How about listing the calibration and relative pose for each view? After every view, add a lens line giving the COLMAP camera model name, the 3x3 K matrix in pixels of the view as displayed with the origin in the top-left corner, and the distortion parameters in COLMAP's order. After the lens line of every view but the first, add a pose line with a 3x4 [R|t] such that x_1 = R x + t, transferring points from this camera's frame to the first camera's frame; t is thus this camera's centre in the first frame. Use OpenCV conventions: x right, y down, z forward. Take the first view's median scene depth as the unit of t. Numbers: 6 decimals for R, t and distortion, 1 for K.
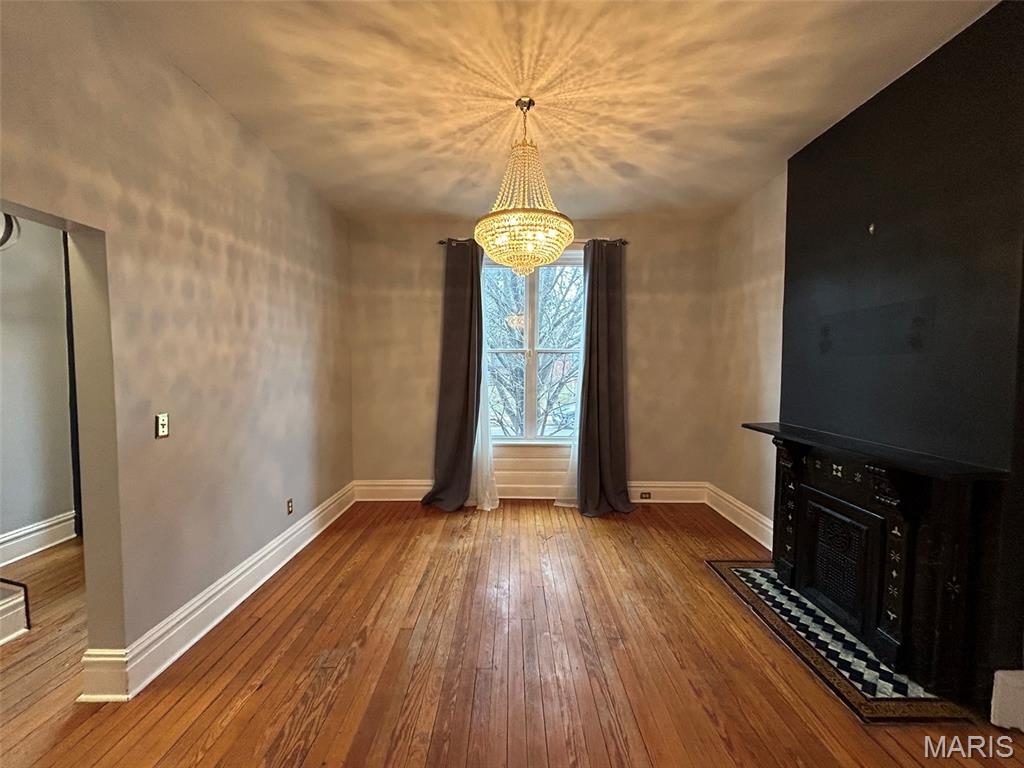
lens RADIAL K [[410.3, 0, 510.7], [0, 410.3, 380.2], [0, 0, 1]] dist [-0.000221, -0.000094]
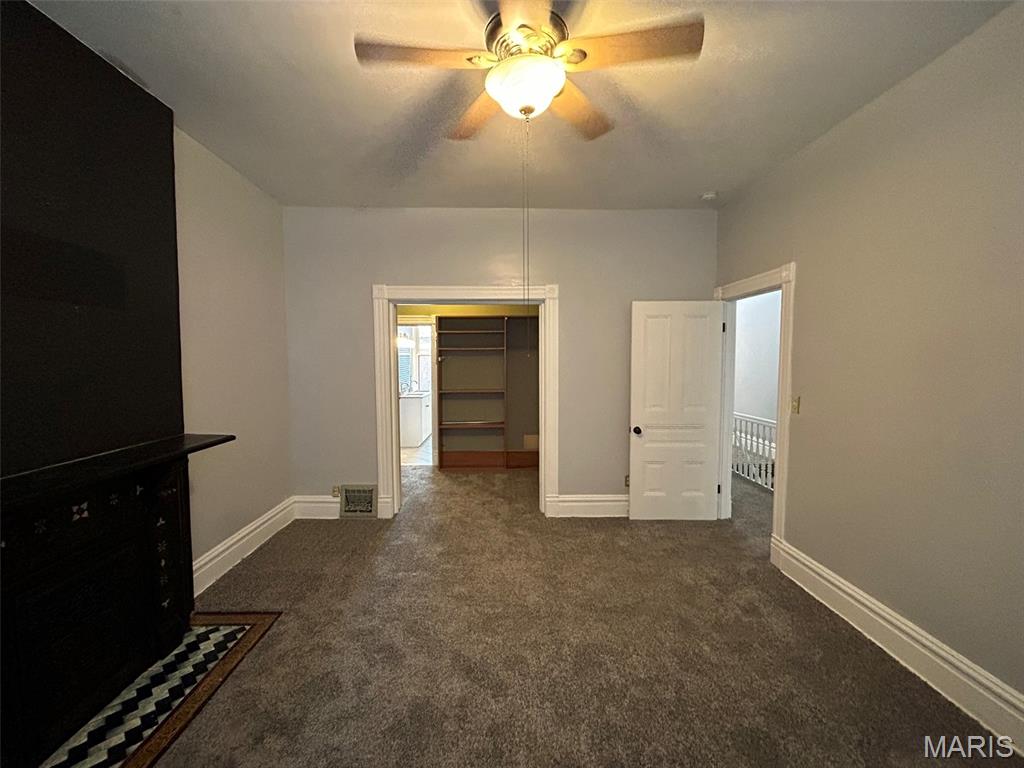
lens RADIAL K [[410.3, 0, 510.7], [0, 410.3, 380.2], [0, 0, 1]] dist [-0.000221, -0.000094]
pose [[-0.999697, 0.022142, -0.010727, 0.059824], [0.020904, 0.994322, 0.104336, -0.062473], [0.012977, 0.104080, -0.994484, 1.699852]]
